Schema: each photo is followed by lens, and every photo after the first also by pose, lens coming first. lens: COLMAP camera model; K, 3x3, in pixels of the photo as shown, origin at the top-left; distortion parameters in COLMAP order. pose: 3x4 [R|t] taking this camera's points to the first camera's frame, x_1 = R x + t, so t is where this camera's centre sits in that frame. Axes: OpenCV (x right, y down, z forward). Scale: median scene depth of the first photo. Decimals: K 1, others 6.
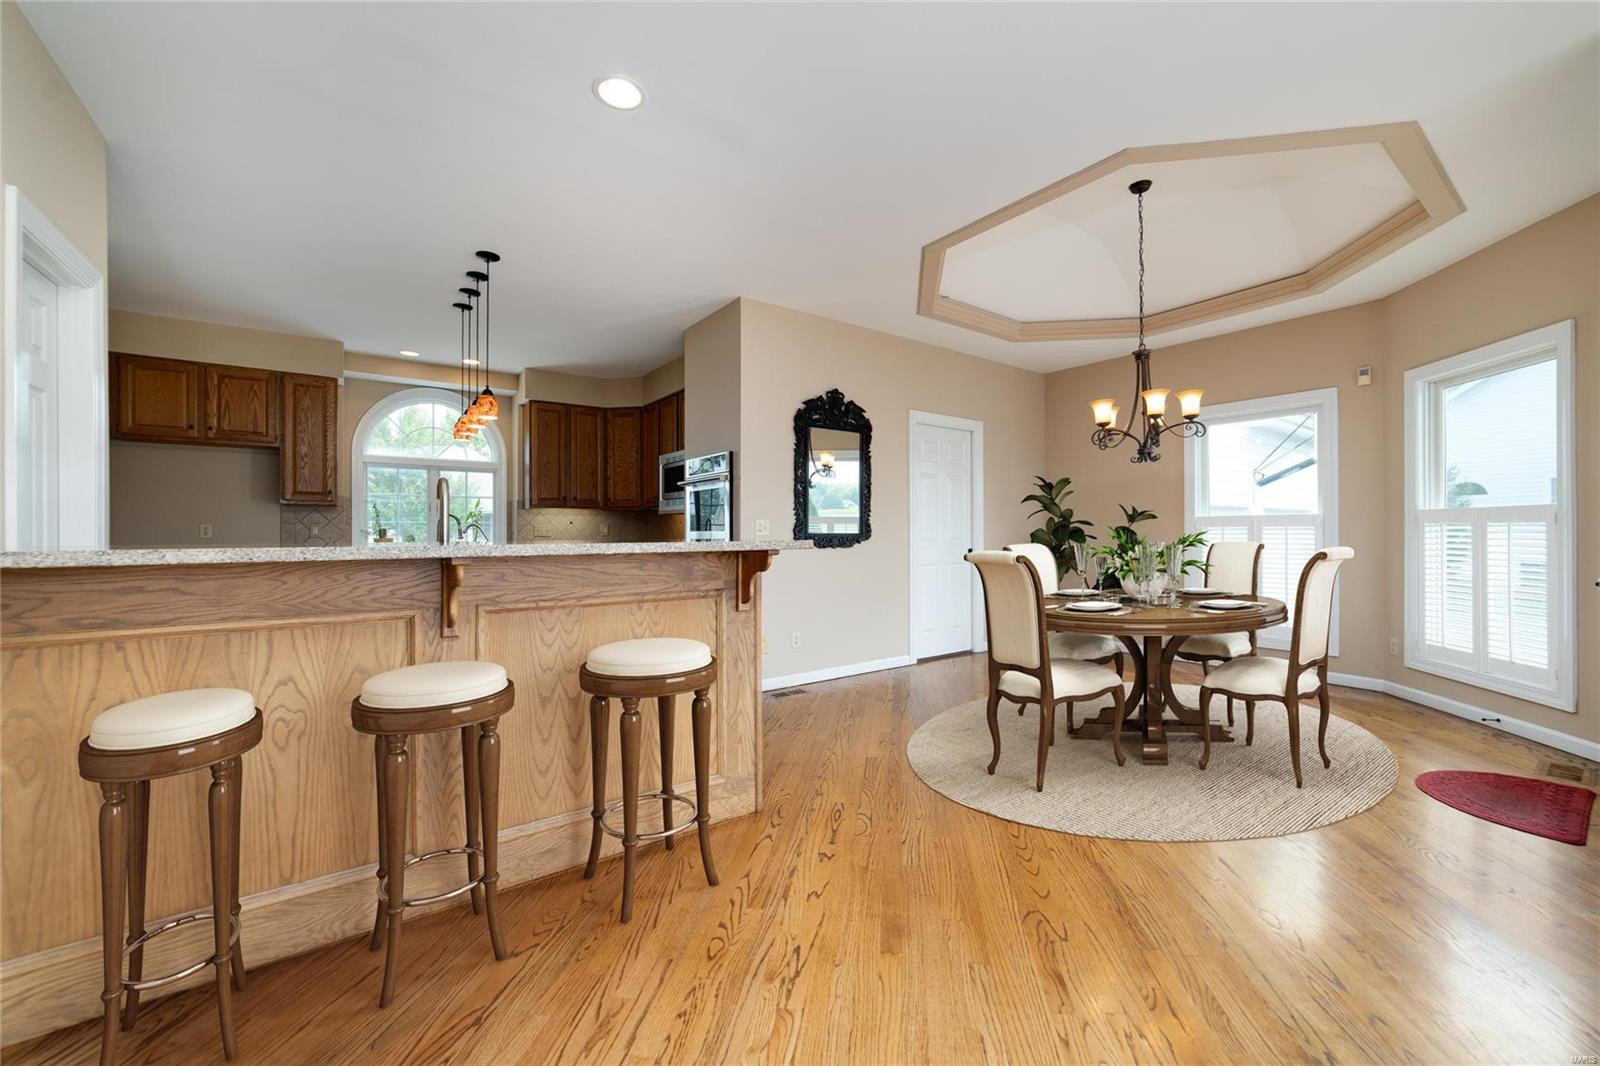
lens RADIAL K [[633.5, 0, 804.0], [0, 633.5, 528.3], [0, 0, 1]] dist [-0.023407, 0.008381]
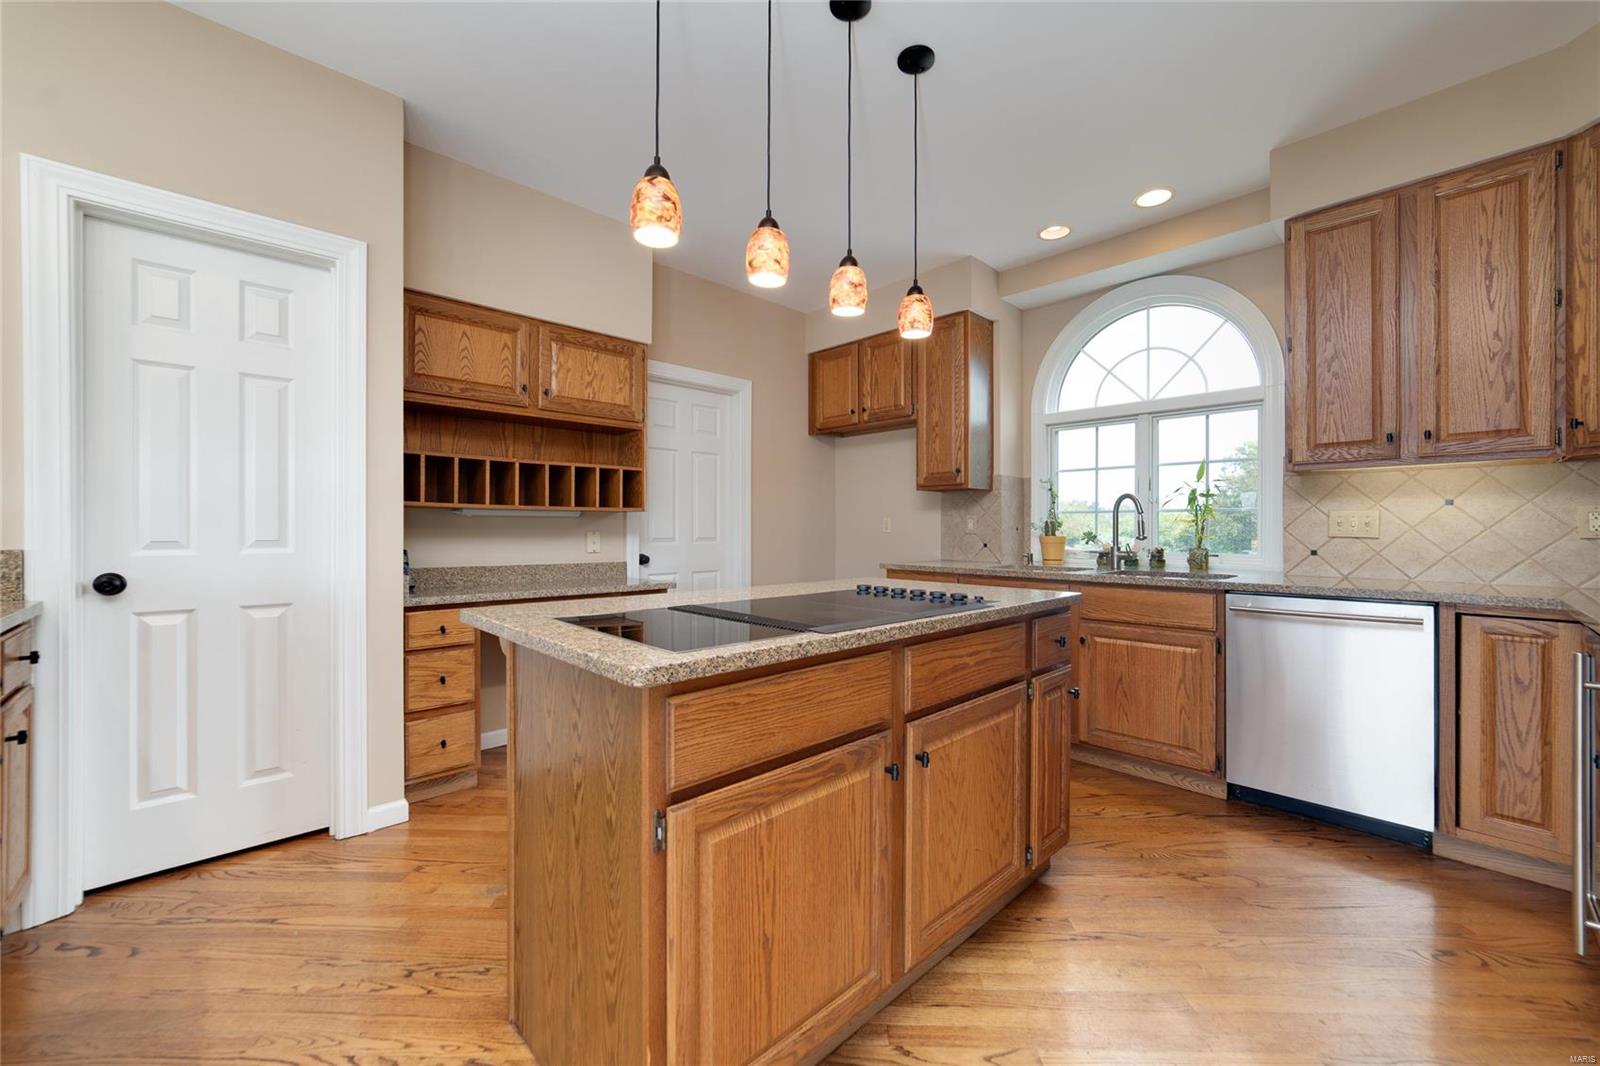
lens RADIAL K [[633.5, 0, 804.0], [0, 633.5, 528.3], [0, 0, 1]] dist [-0.023407, 0.008381]
pose [[0.114206, 0.004633, -0.993446, -0.048182], [0.005478, 0.999971, 0.005293, 0.003204], [0.993442, -0.006047, 0.114177, 0.657936]]
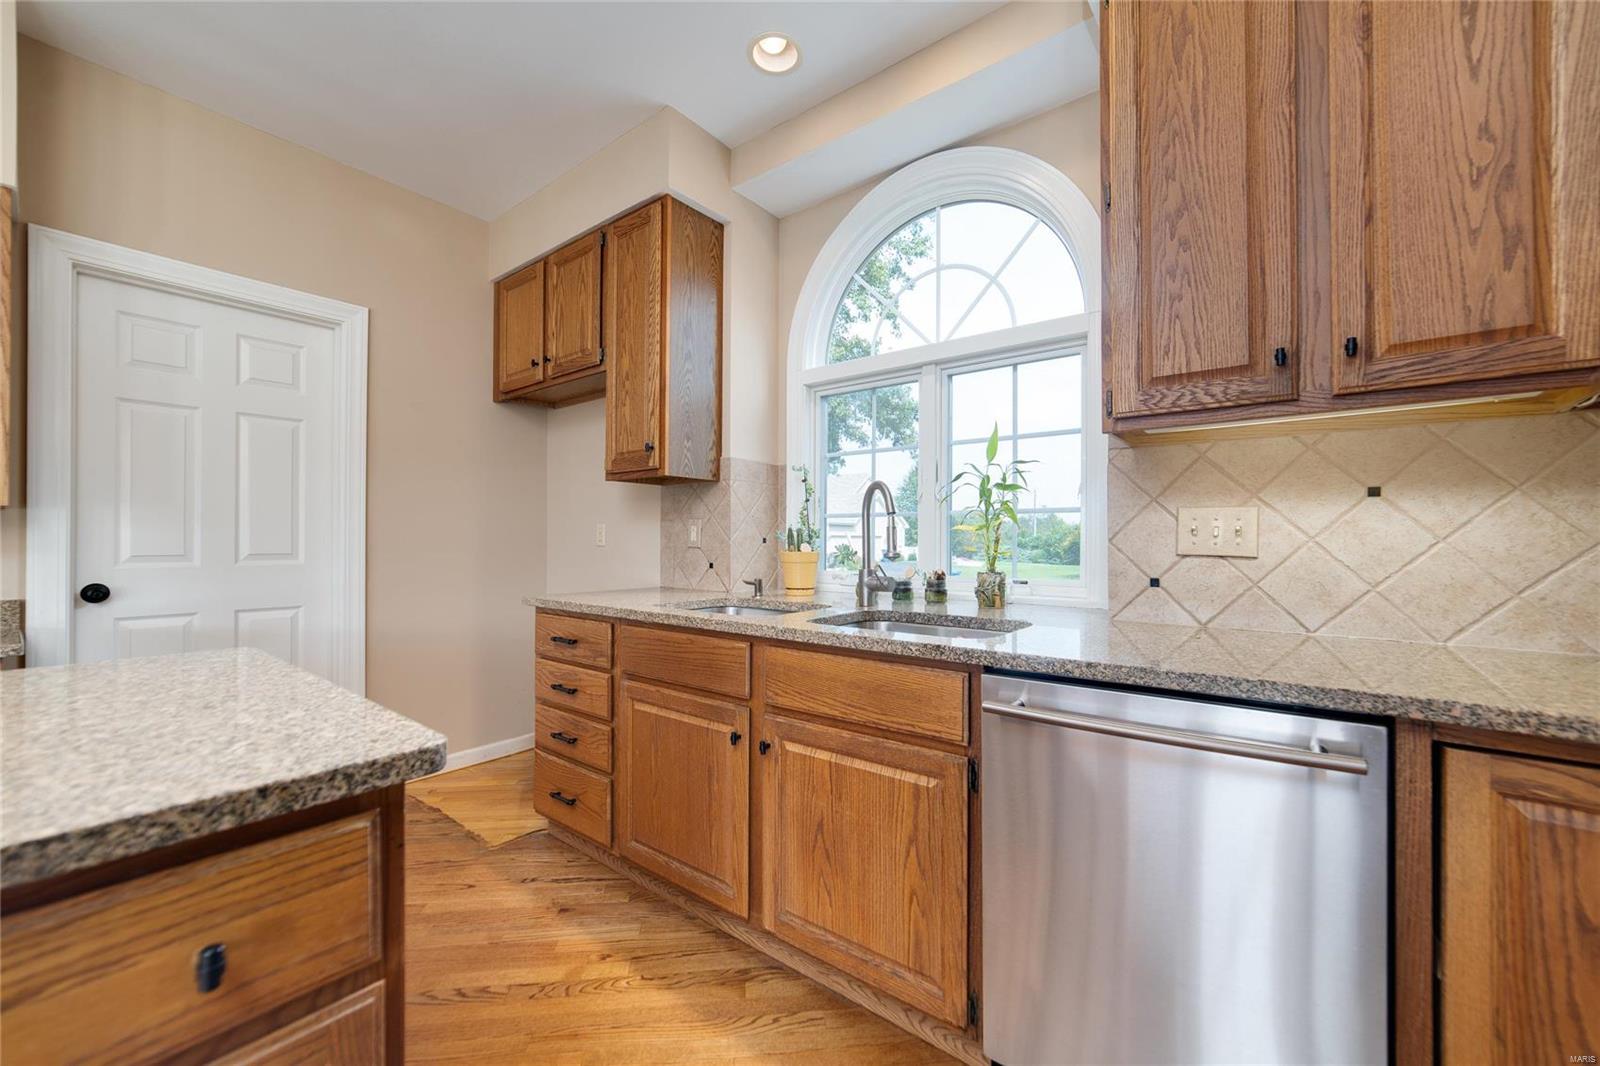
lens RADIAL K [[626.5, 0, 823.8], [0, 626.5, 538.1], [0, 0, 1]] dist [-0.023076, 0.008080]
pose [[0.265925, 0.002068, -0.963992, -0.256151], [0.004072, 0.999986, 0.003268, 0.005708], [0.963985, -0.004795, 0.265913, 0.889139]]
